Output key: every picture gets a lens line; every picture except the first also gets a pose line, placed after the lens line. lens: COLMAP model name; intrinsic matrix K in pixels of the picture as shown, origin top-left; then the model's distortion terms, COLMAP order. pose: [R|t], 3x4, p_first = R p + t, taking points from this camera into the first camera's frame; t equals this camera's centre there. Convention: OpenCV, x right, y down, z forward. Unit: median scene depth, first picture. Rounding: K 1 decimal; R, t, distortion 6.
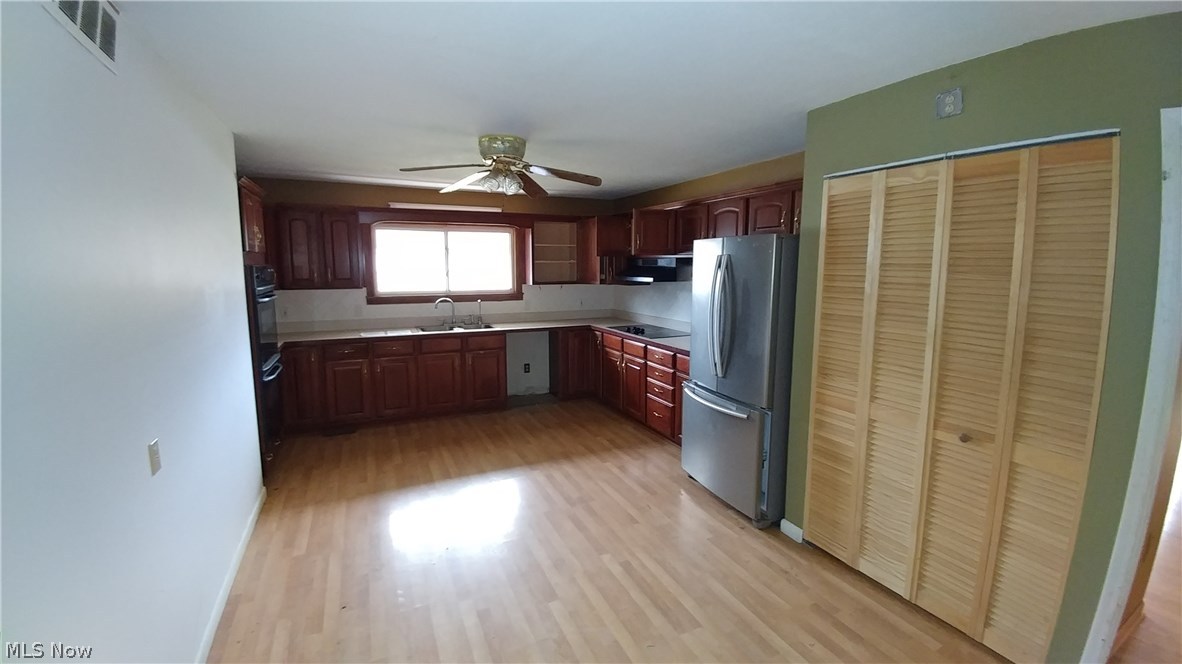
lens RADIAL K [[497.6, 0, 583.8], [0, 497.6, 327.6], [0, 0, 1]] dist [-0.001105, -0.000382]
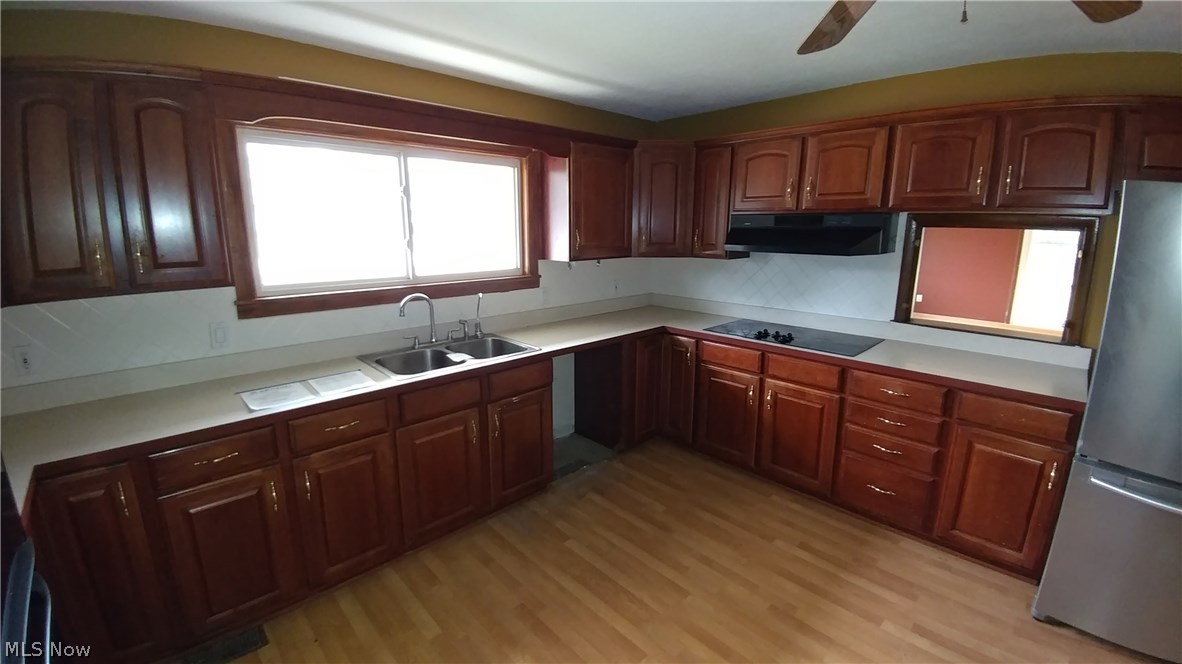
lens RADIAL K [[497.6, 0, 597.9], [0, 497.6, 330.7], [0, 0, 1]] dist [-0.001105, -0.000382]
pose [[0.944283, -0.068098, 0.322013, -0.281582], [0.041609, 0.995211, 0.088448, -0.060870], [-0.326494, -0.070121, 0.942595, 0.494867]]
